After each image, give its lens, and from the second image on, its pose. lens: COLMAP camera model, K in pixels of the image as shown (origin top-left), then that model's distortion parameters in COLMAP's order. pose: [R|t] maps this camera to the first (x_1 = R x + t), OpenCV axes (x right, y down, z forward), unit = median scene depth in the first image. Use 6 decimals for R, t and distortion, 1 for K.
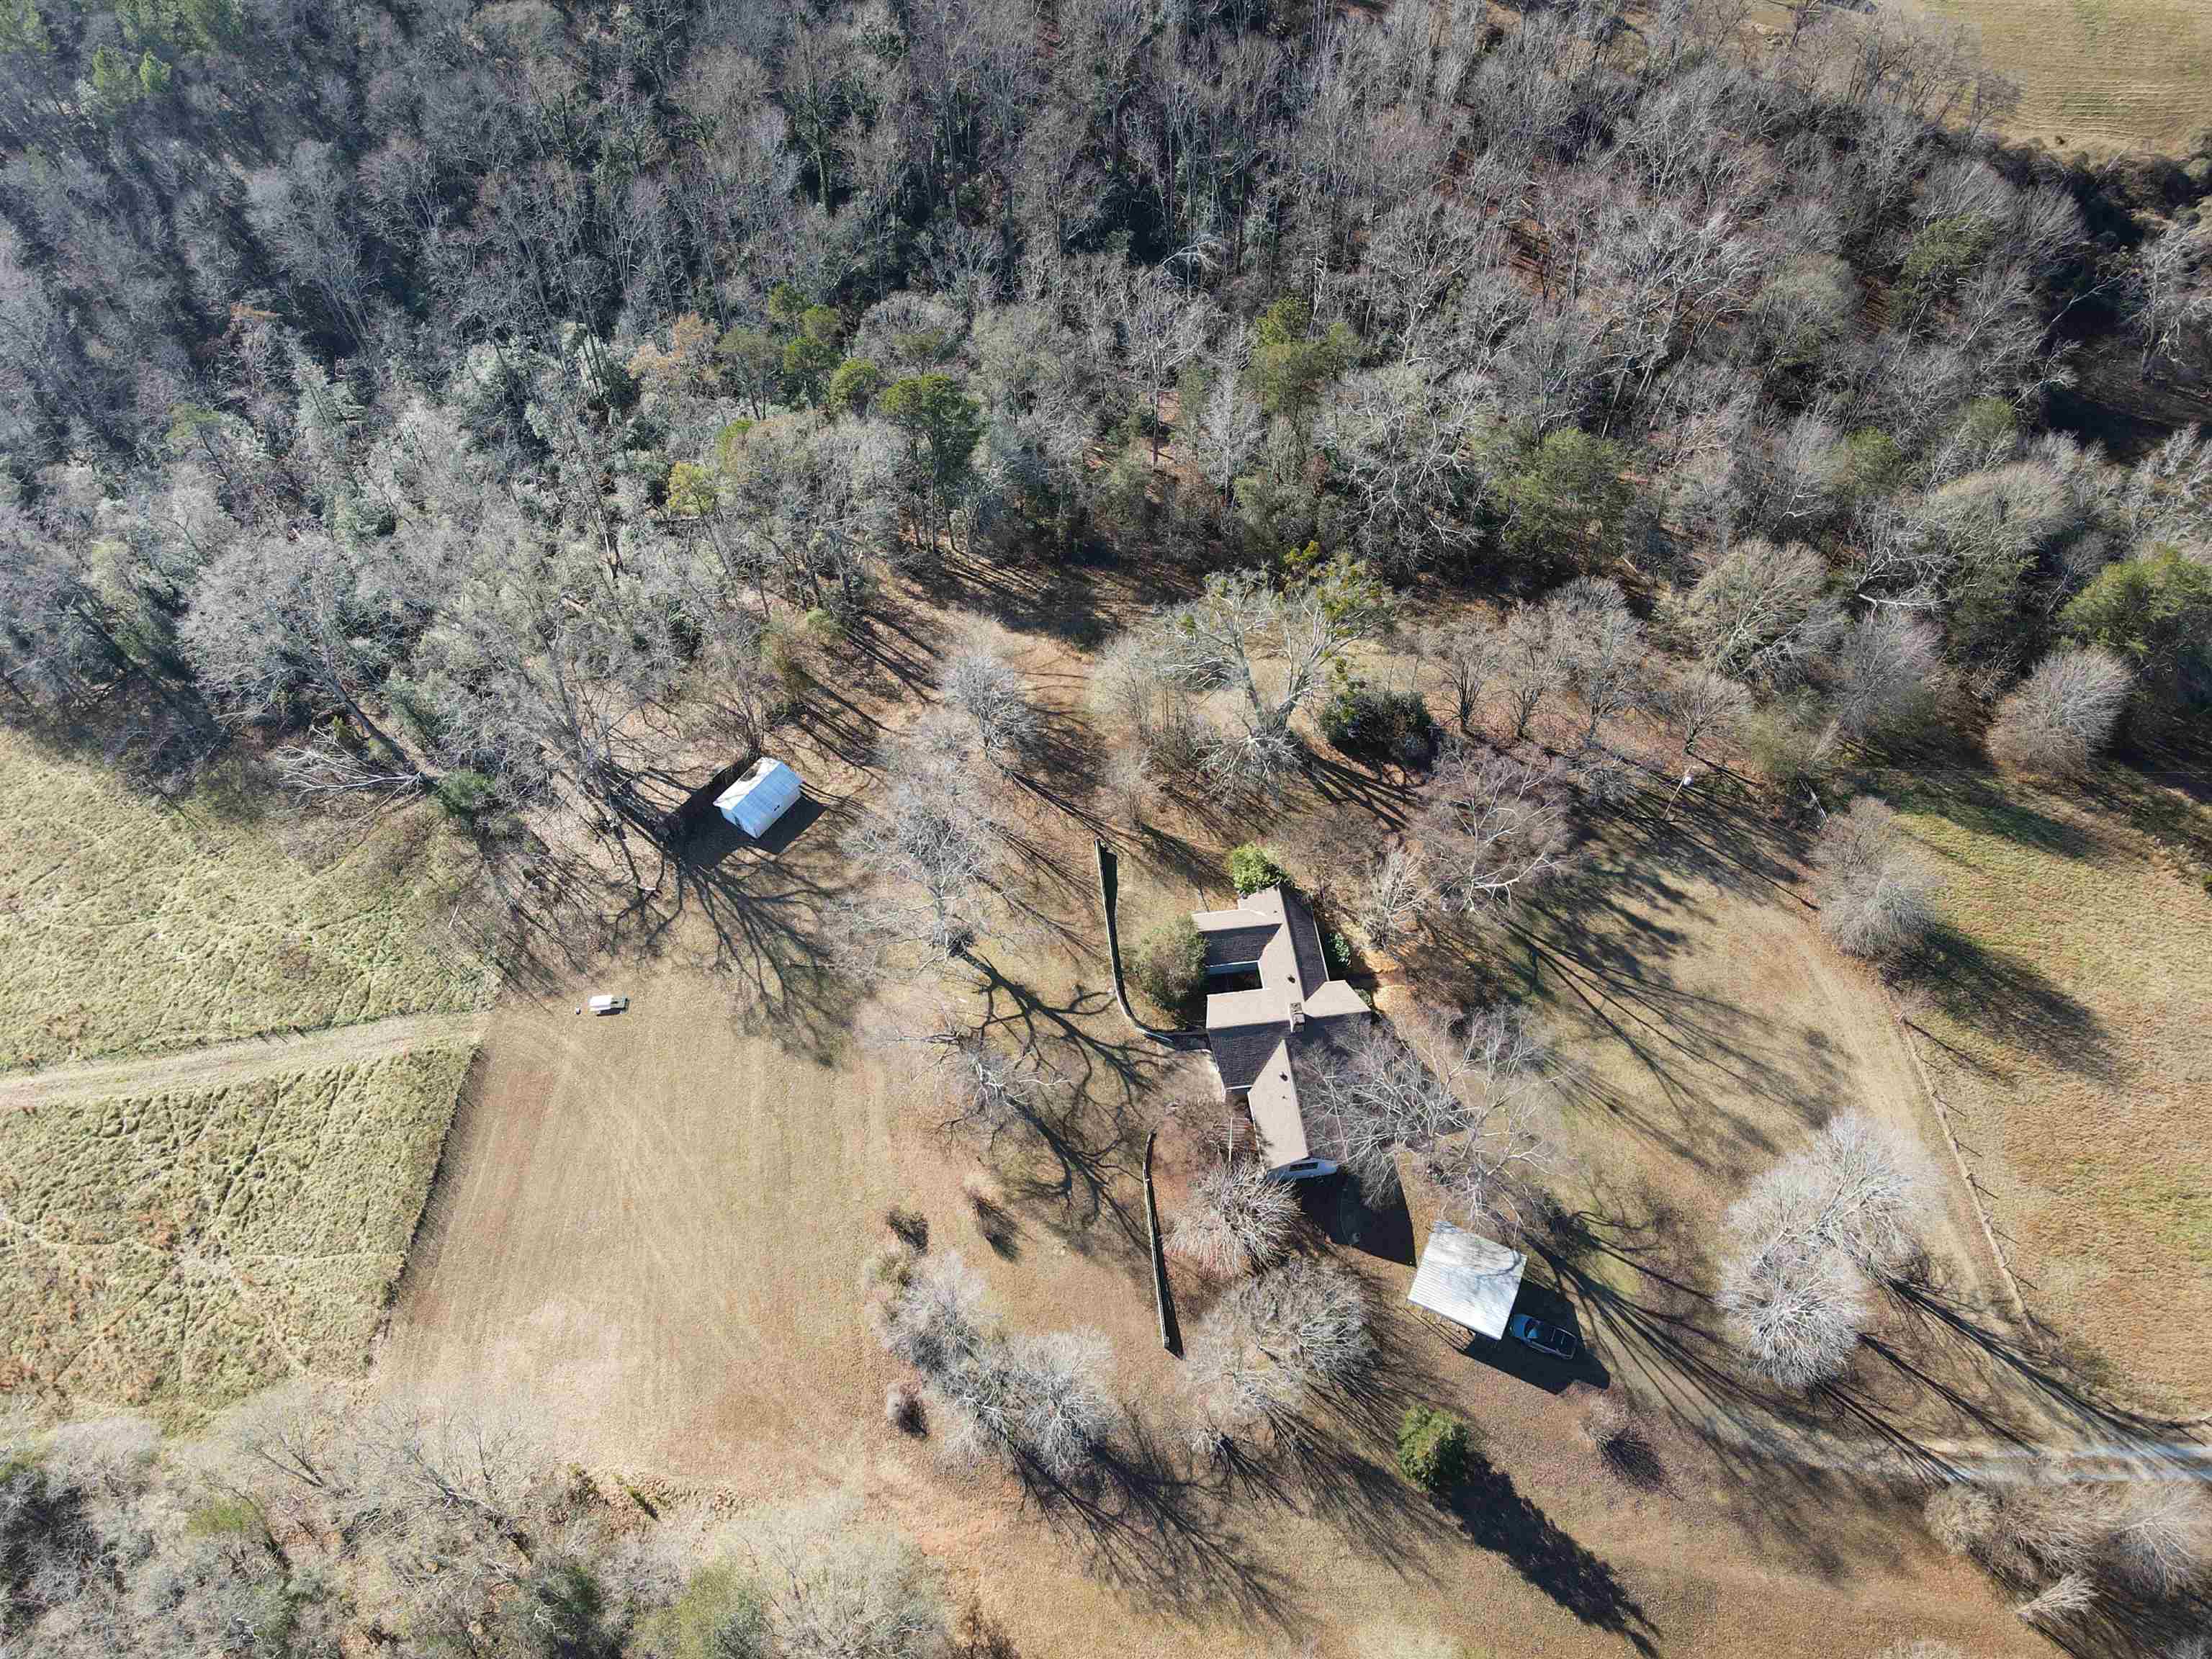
lens RADIAL K [[1594.1, 0, 1098.8], [0, 1594.1, 837.4], [0, 0, 1]] dist [0.008619, 0.001315]
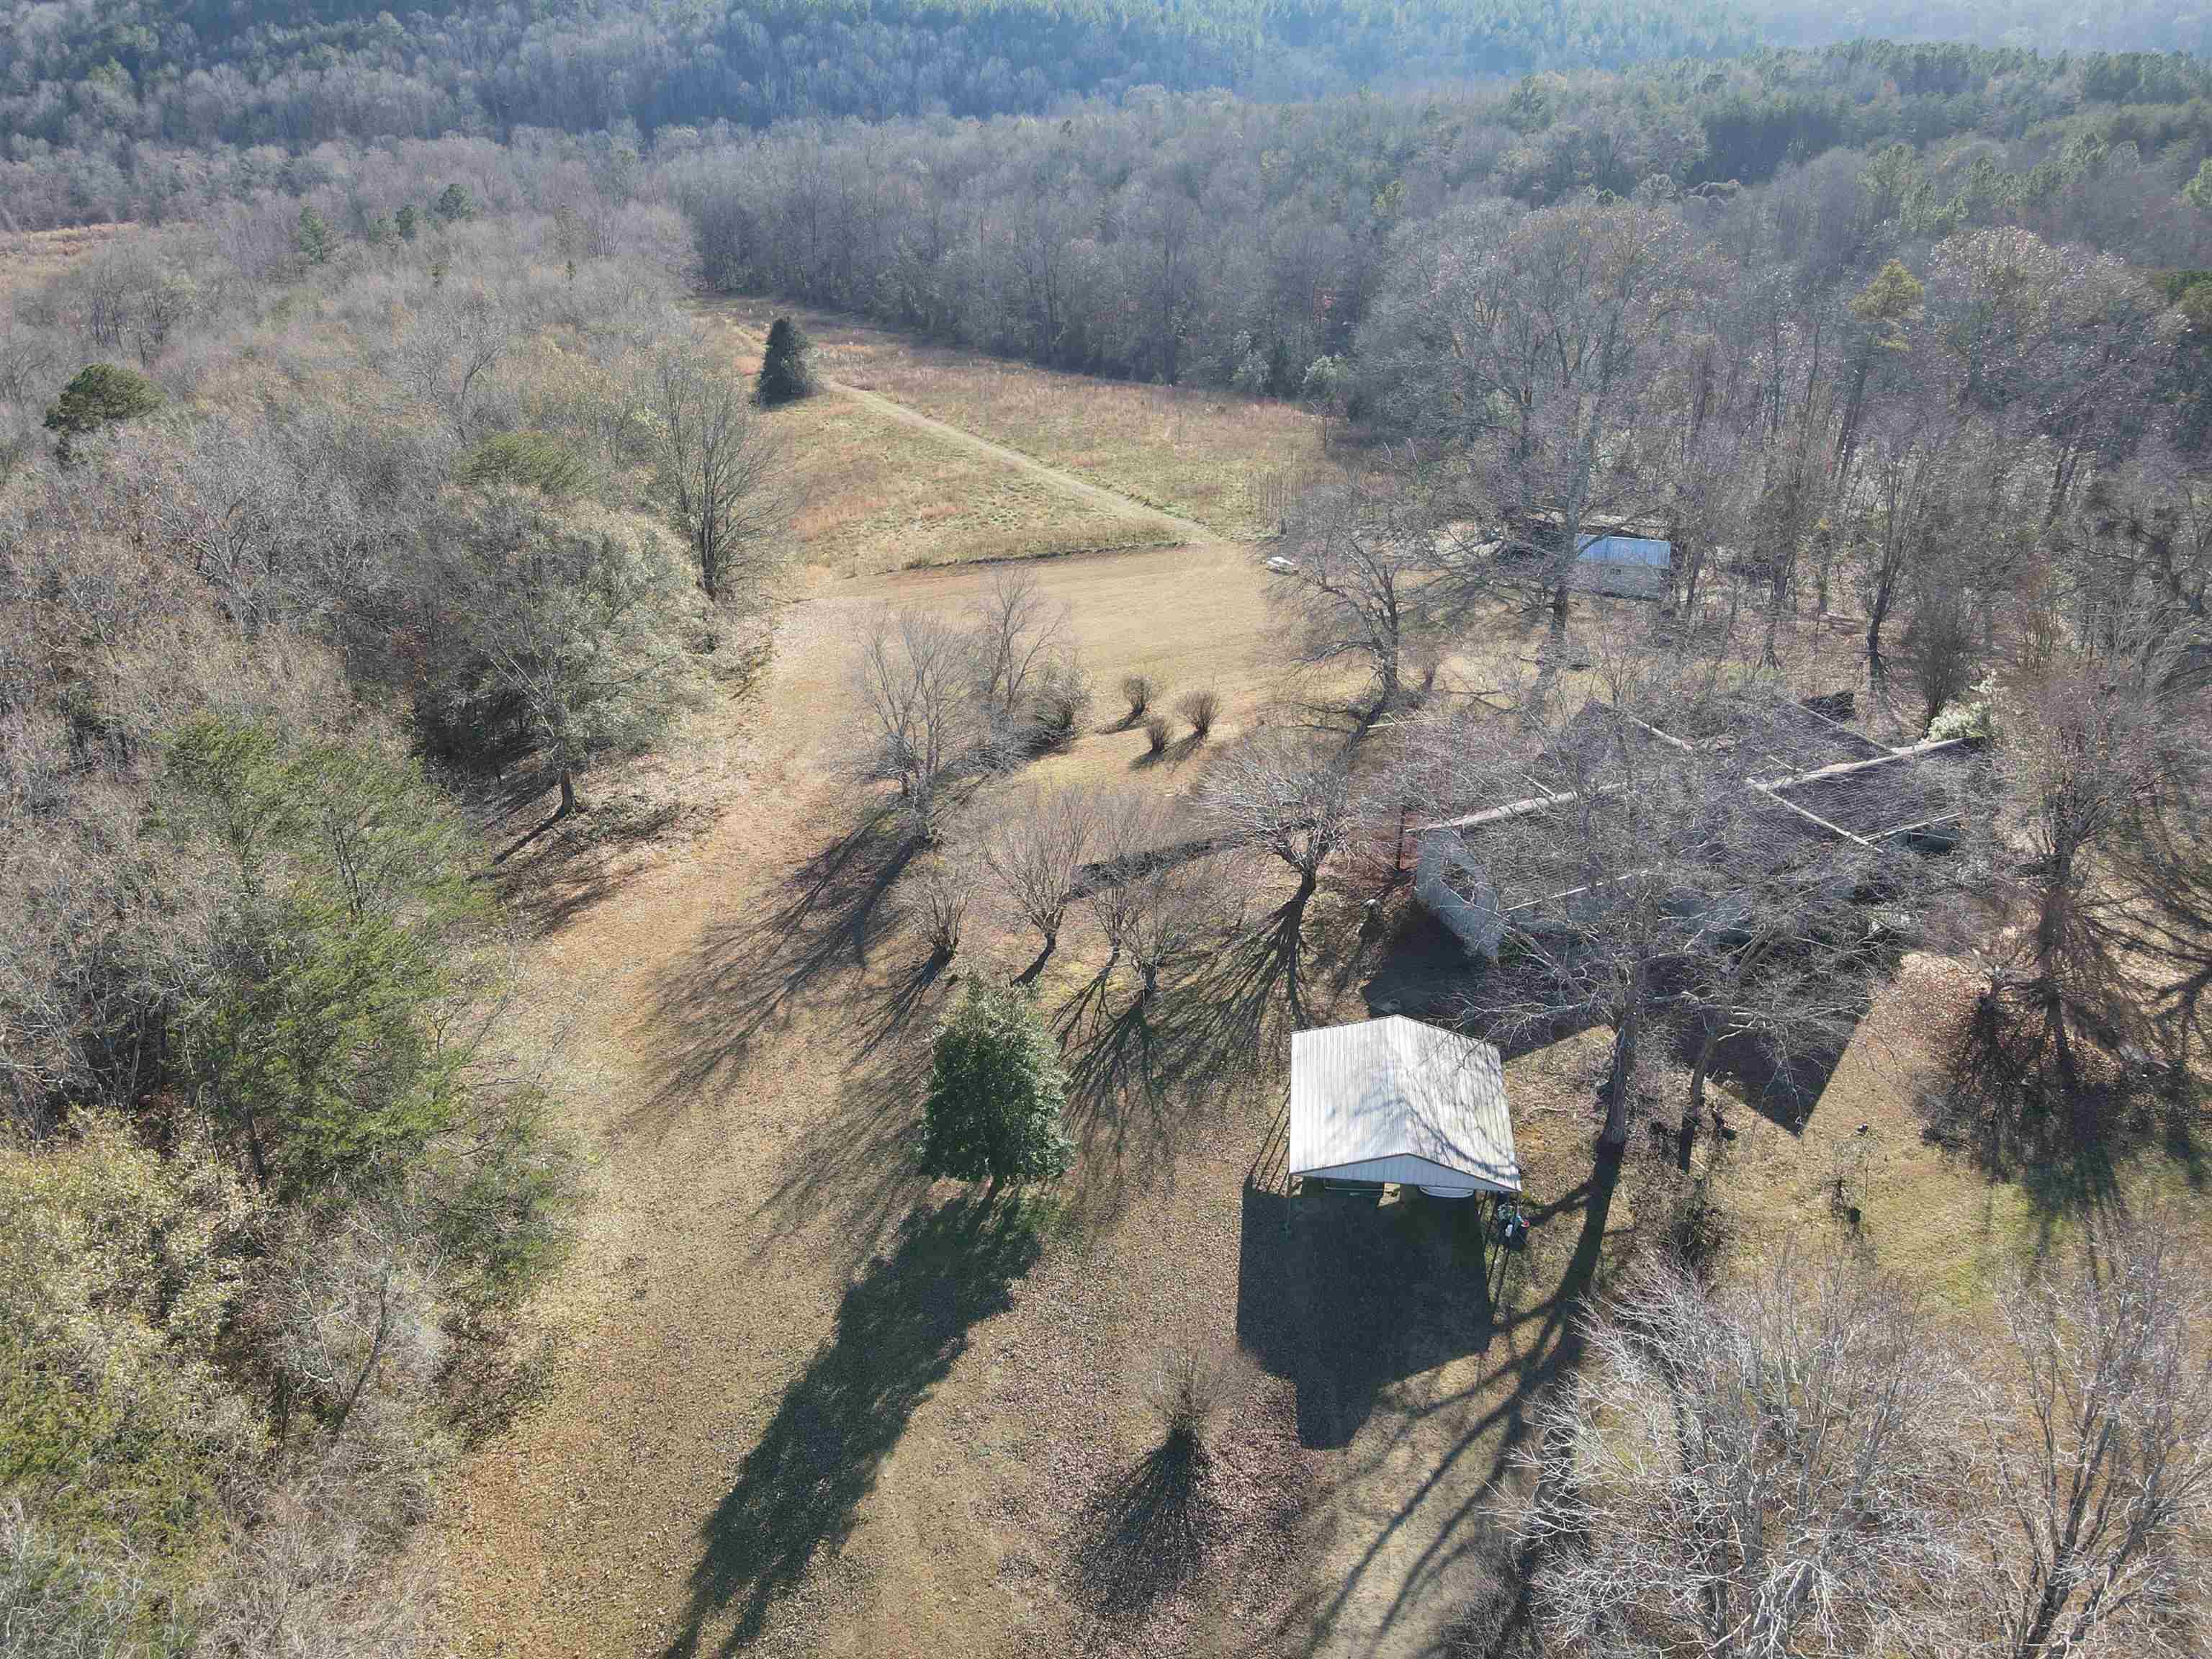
lens RADIAL K [[1566.6, 0, 1106.0], [0, 1566.6, 829.5], [0, 0, 1]] dist [0.078823, -0.070525]
pose [[0.313038, 0.458860, -0.831538, 0.517731], [-0.774842, 0.629689, 0.055781, 0.260522], [0.549206, 0.626849, 0.552660, 0.661484]]
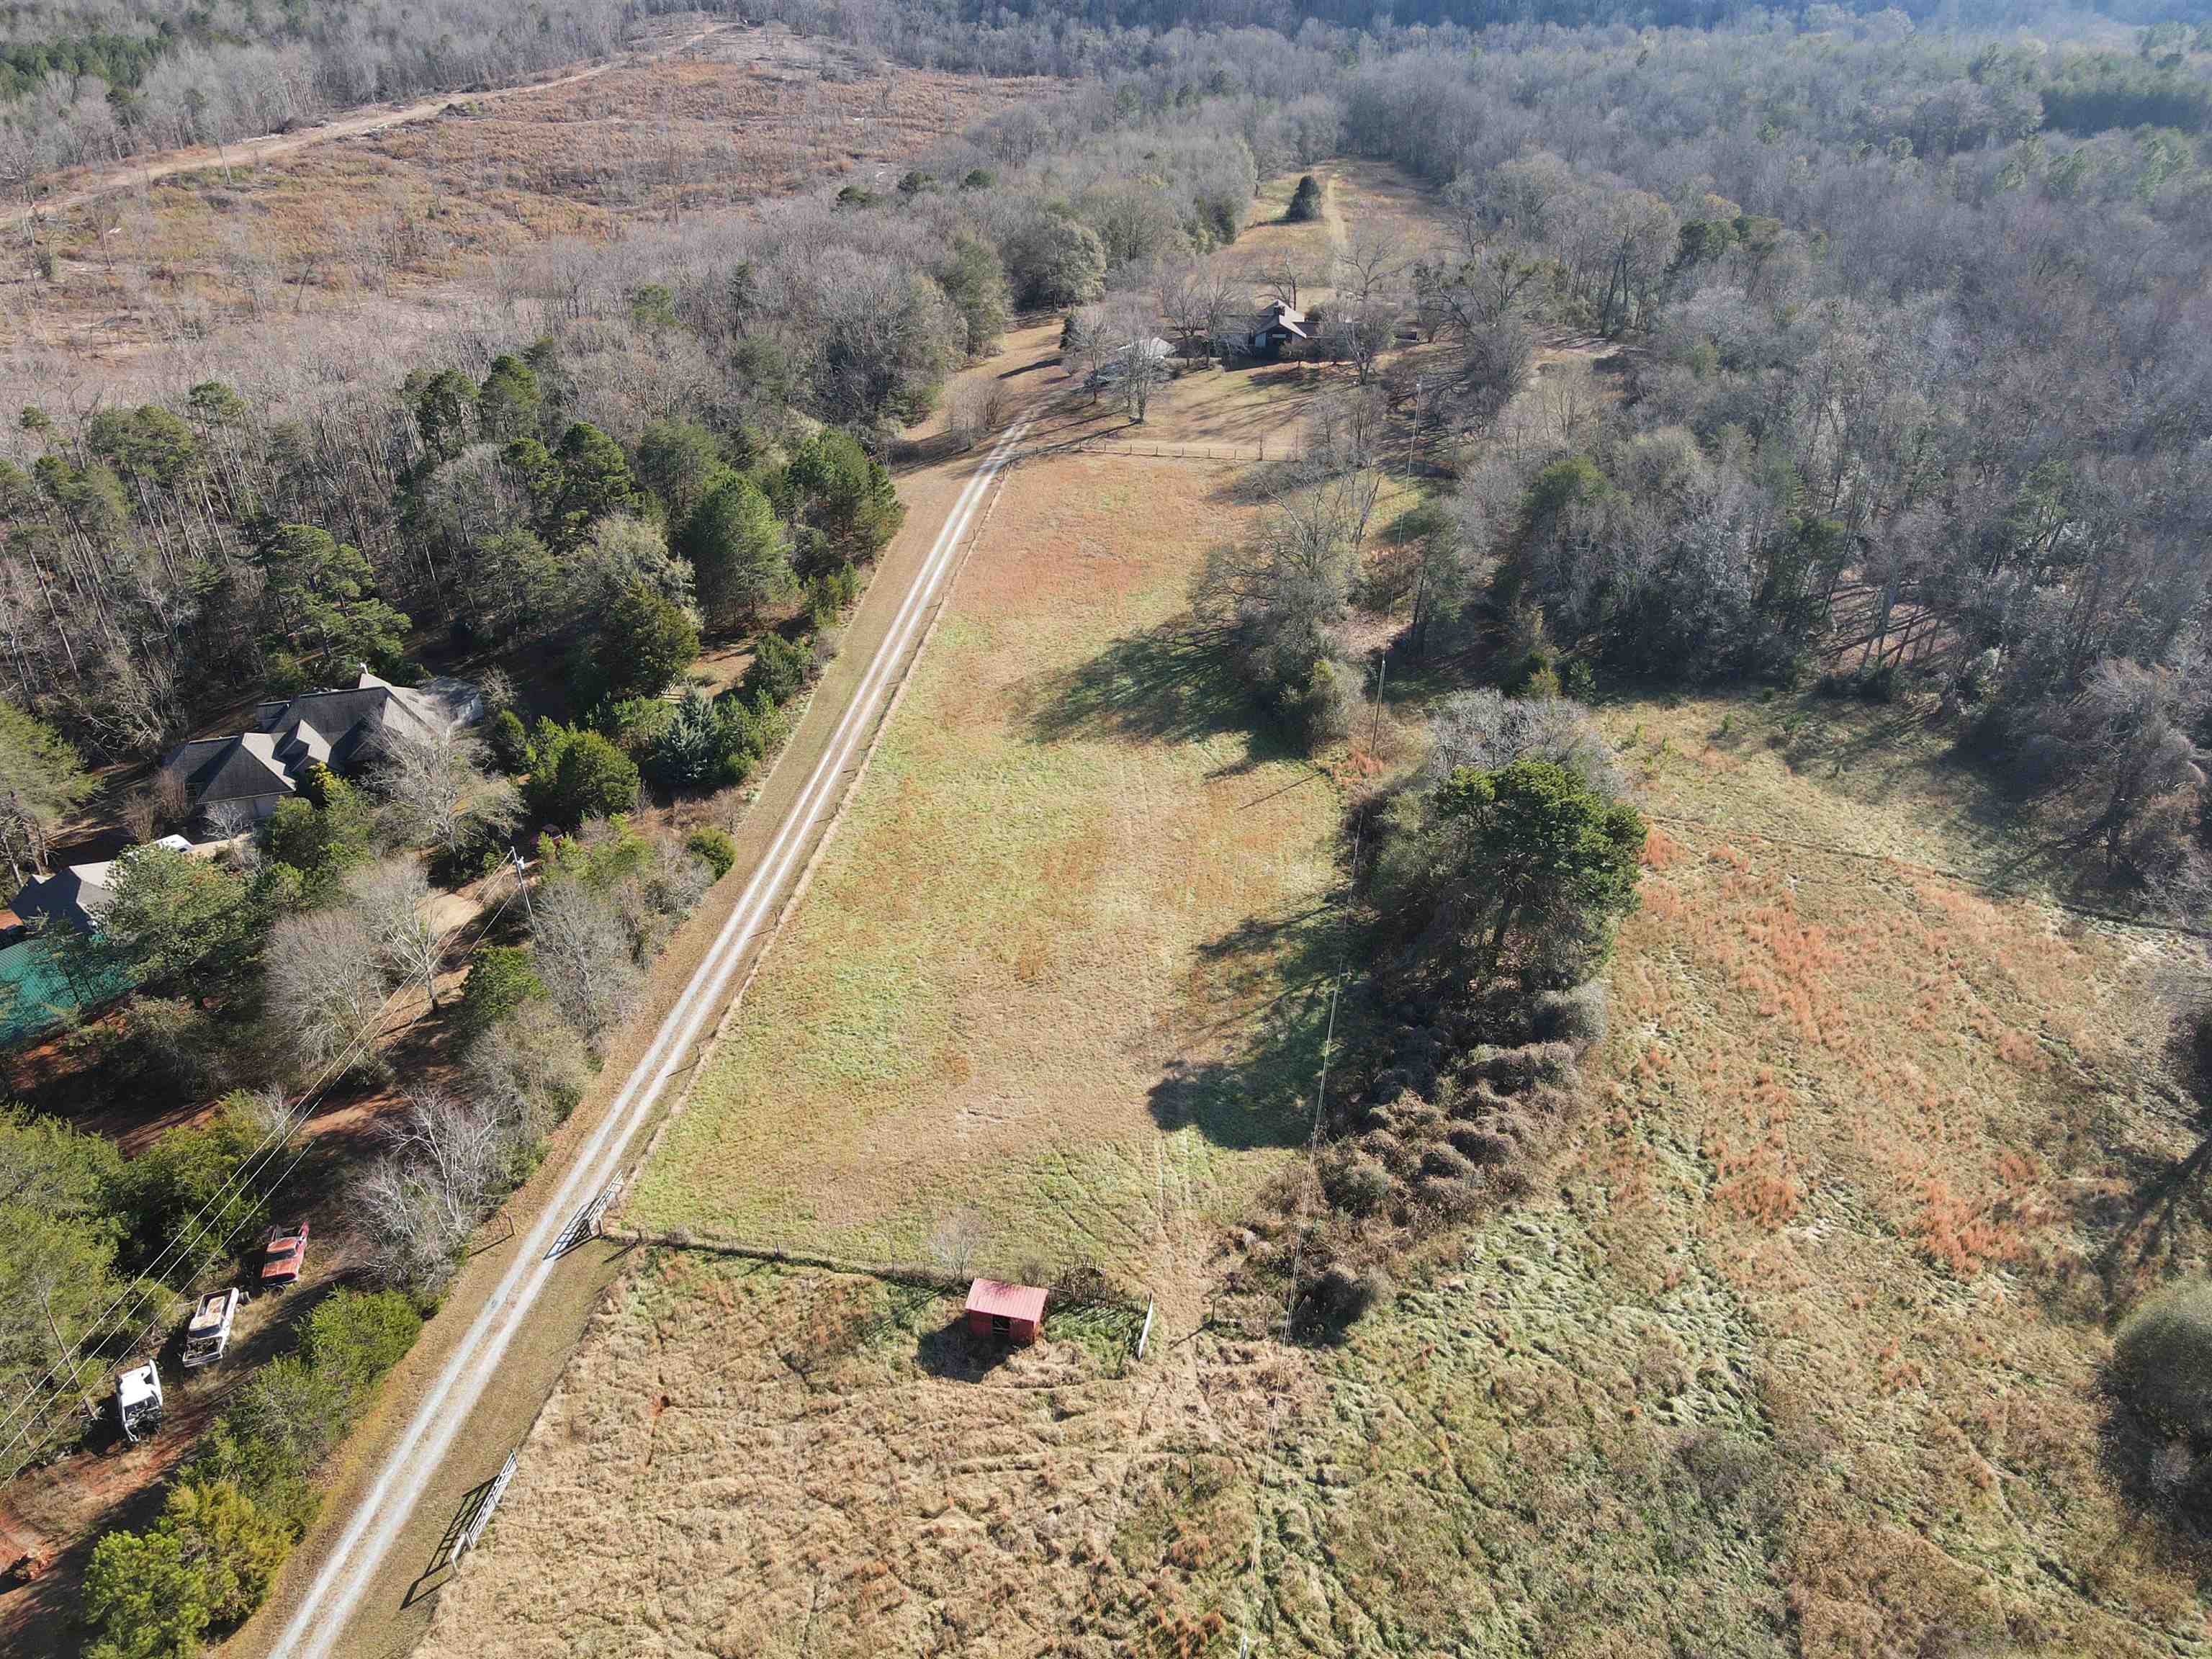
lens RADIAL K [[1594.1, 0, 1098.8], [0, 1594.1, 837.4], [0, 0, 1]] dist [0.008619, 0.001315]
pose [[-0.199720, 0.544553, -0.814600, 2.298892], [-0.795776, 0.394921, 0.459106, -0.388847], [0.571710, 0.739932, 0.354468, 0.678805]]
